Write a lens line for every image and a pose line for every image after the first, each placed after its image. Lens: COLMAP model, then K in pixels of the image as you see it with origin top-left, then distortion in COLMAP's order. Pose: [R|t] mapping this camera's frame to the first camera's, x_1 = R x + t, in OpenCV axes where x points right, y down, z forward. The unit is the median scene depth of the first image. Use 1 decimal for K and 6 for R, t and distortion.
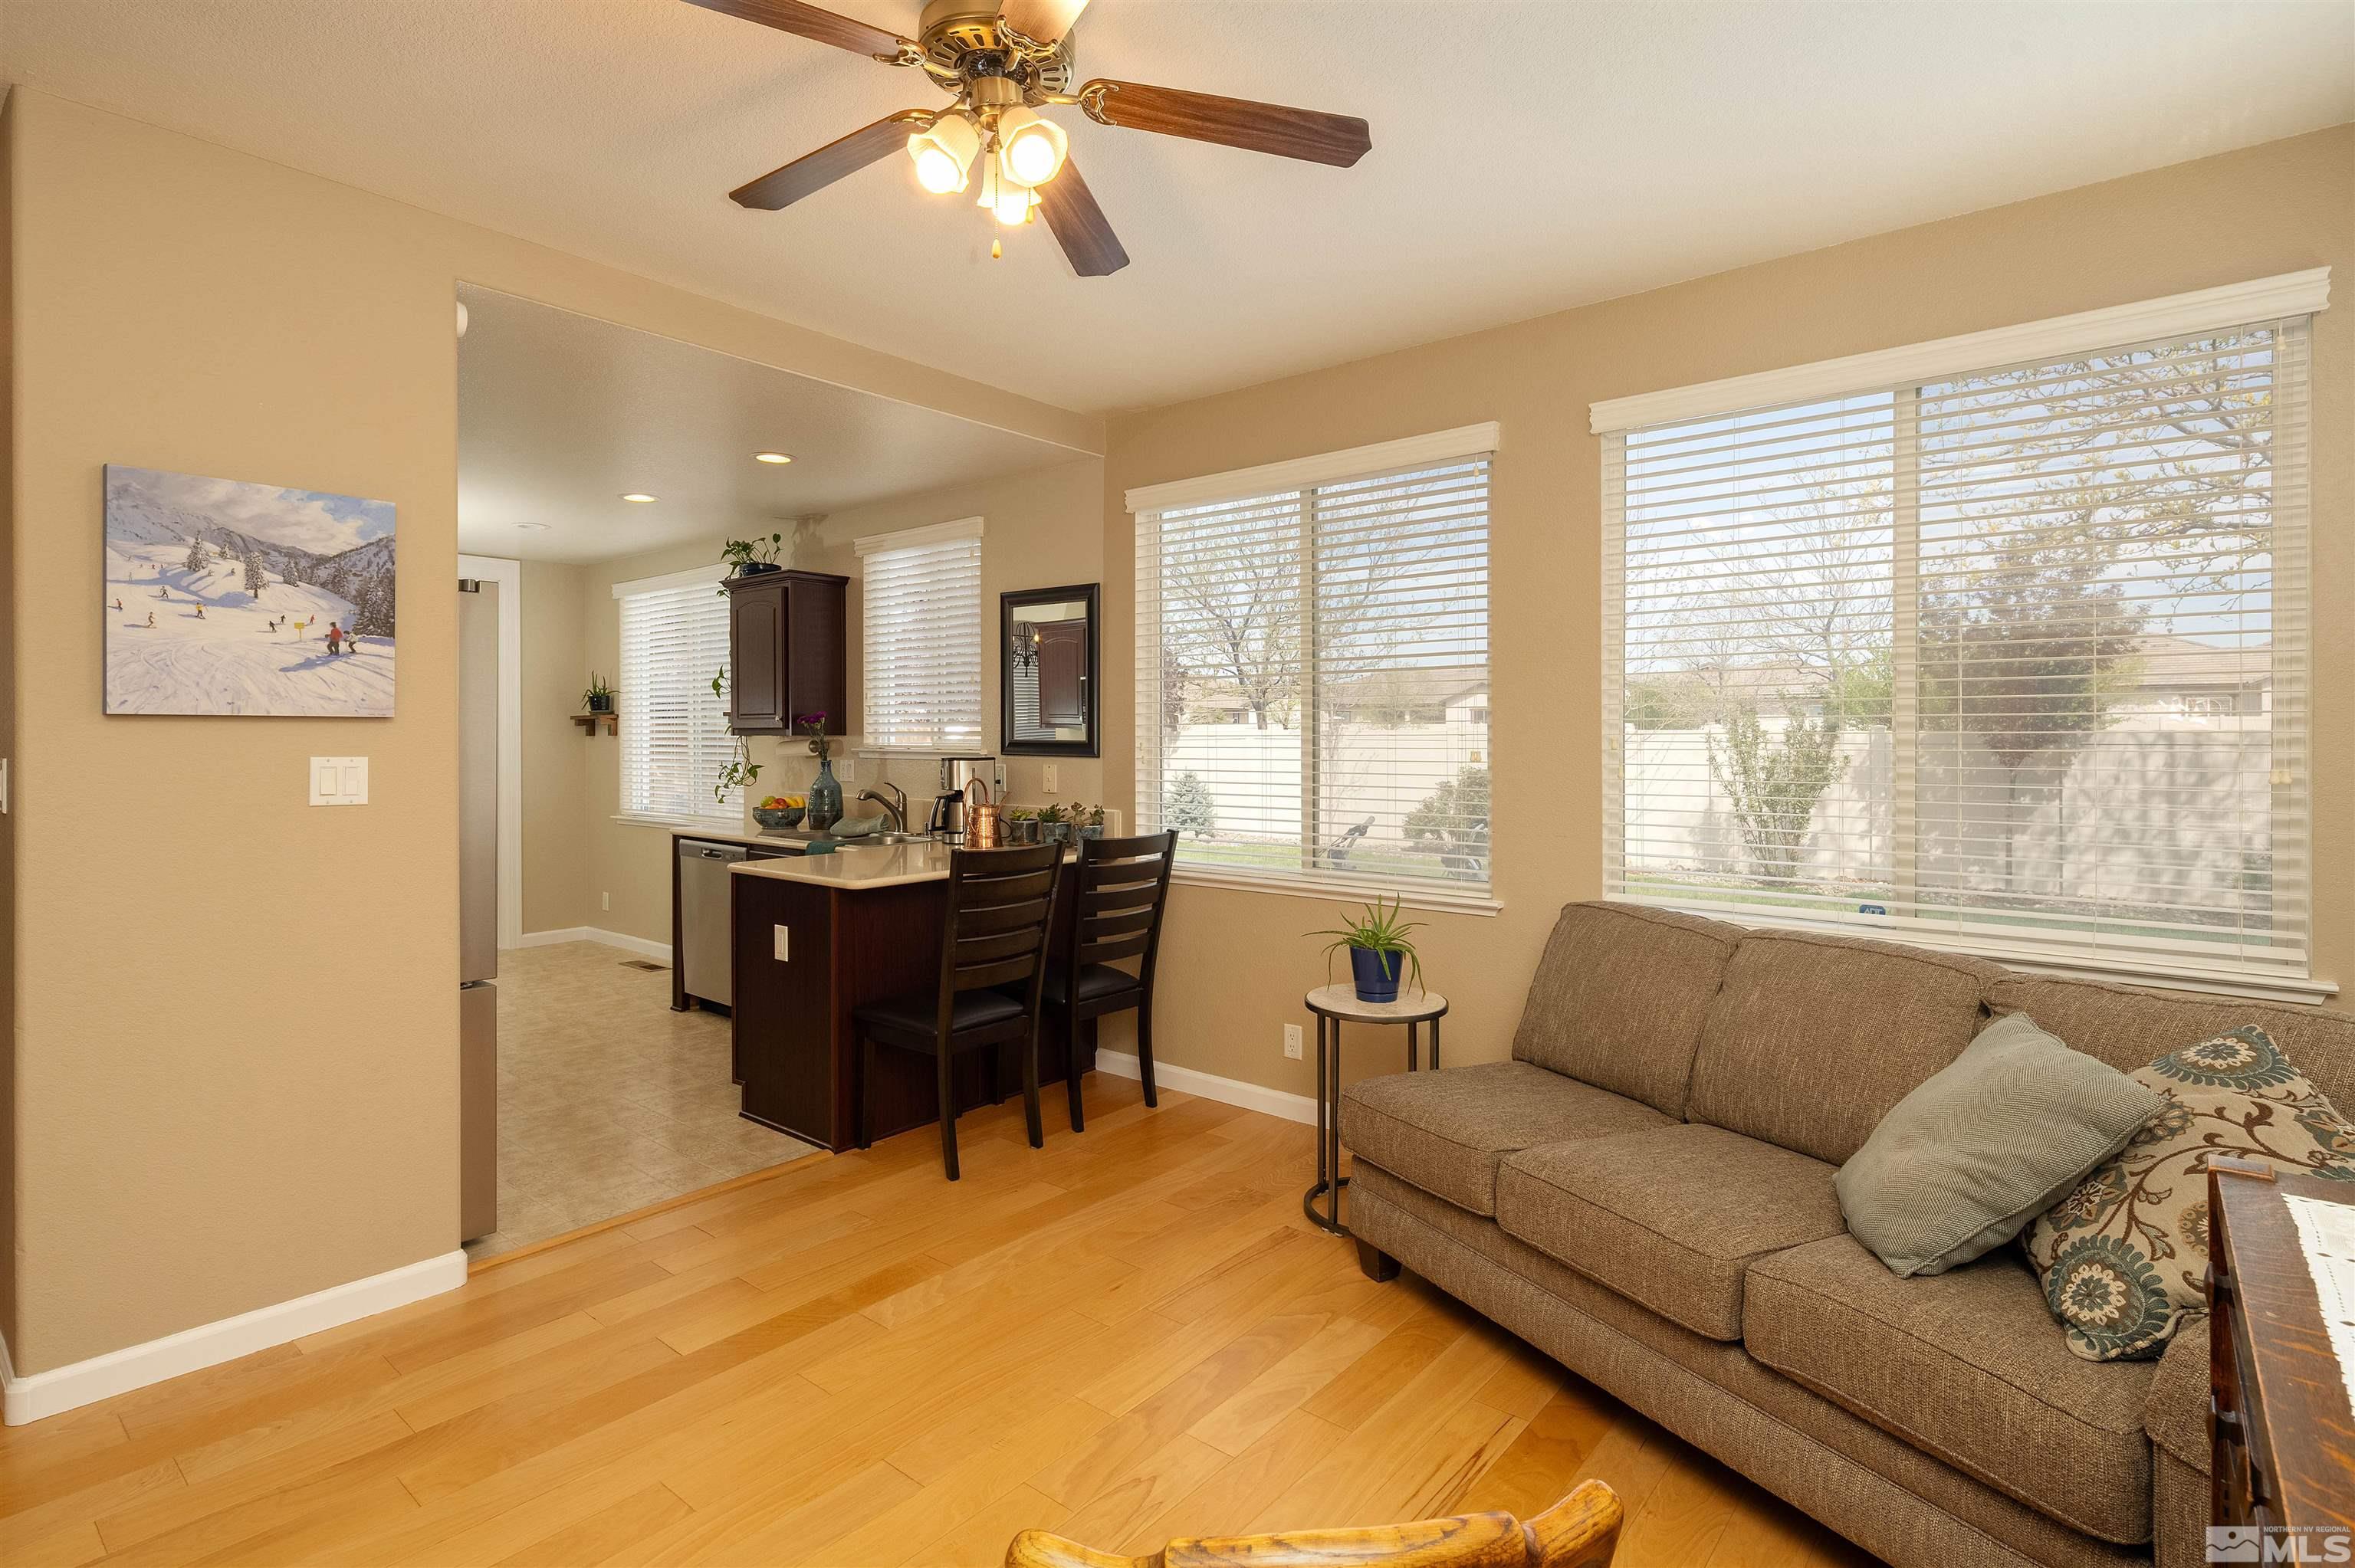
lens RADIAL K [[1158.2, 0, 1188.2], [0, 1158.2, 747.0], [0, 0, 1]] dist [0.003527, -0.004003]
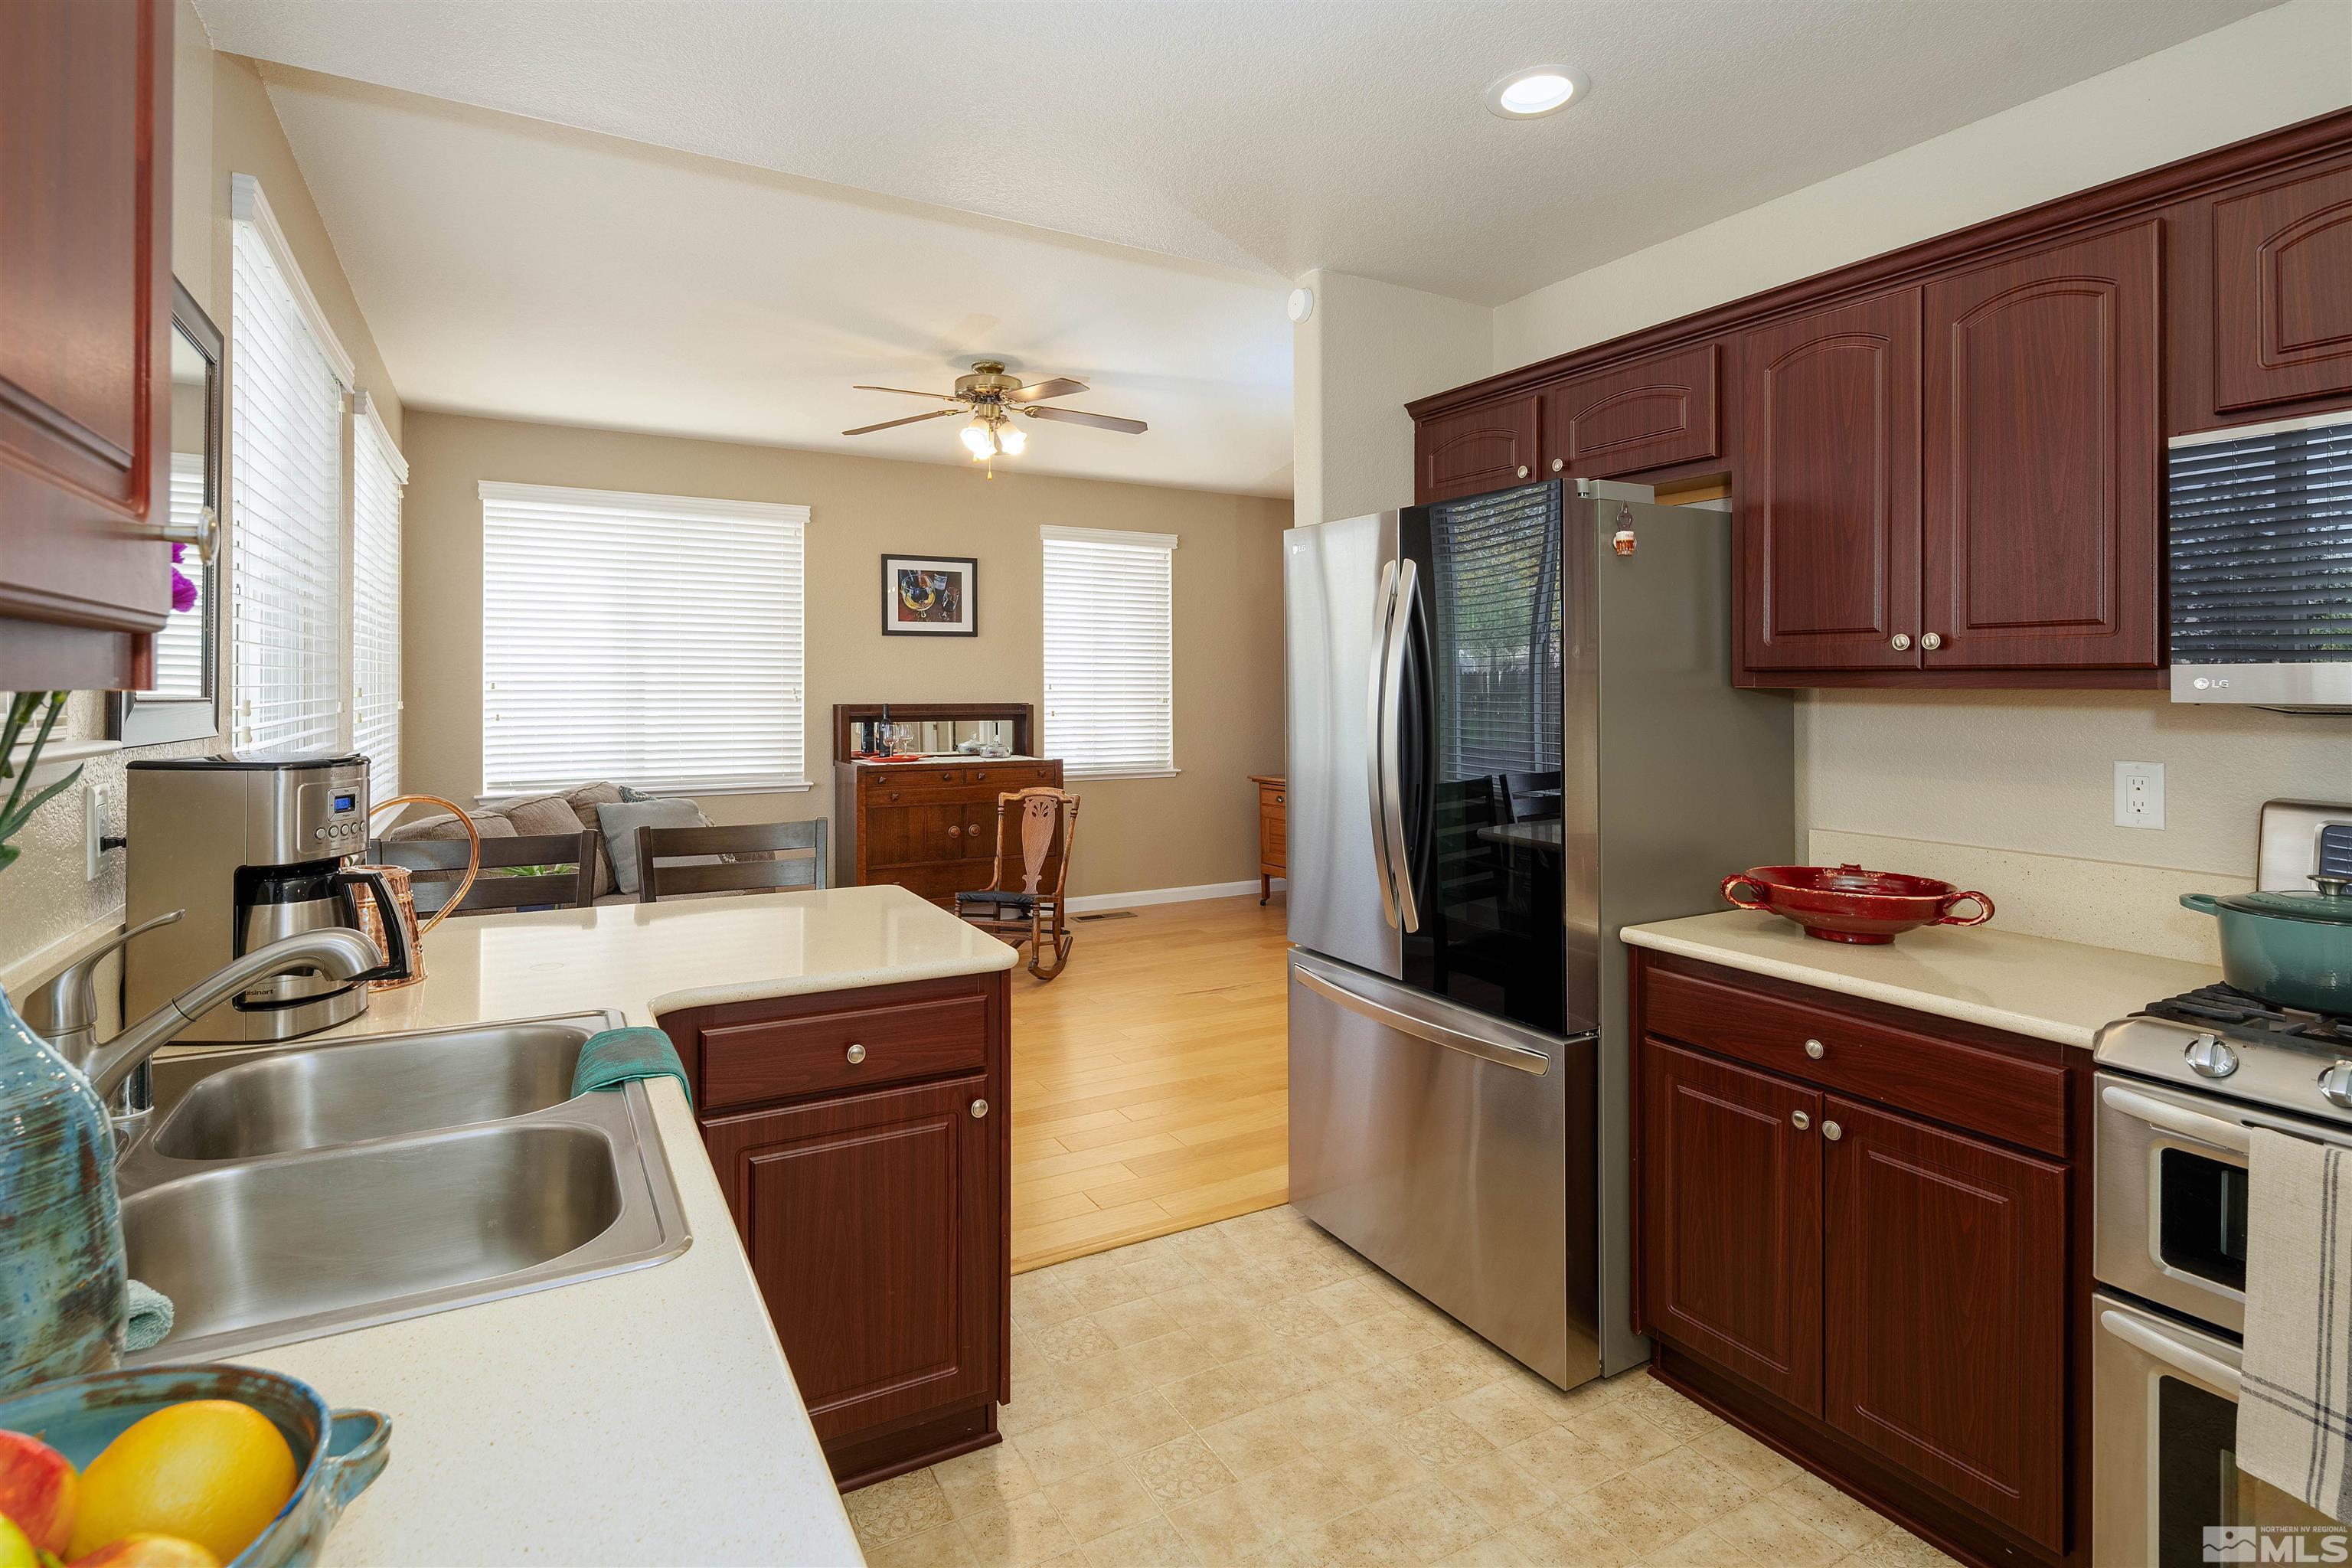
lens RADIAL K [[1156.9, 0, 1173.1], [0, 1156.9, 679.5], [0, 0, 1]] dist [0.003527, -0.004003]
pose [[-0.940145, 0.002871, 0.340763, -0.460514], [0.003722, 0.999991, 0.001845, -0.010242], [-0.340755, 0.003003, -0.940147, 1.062782]]
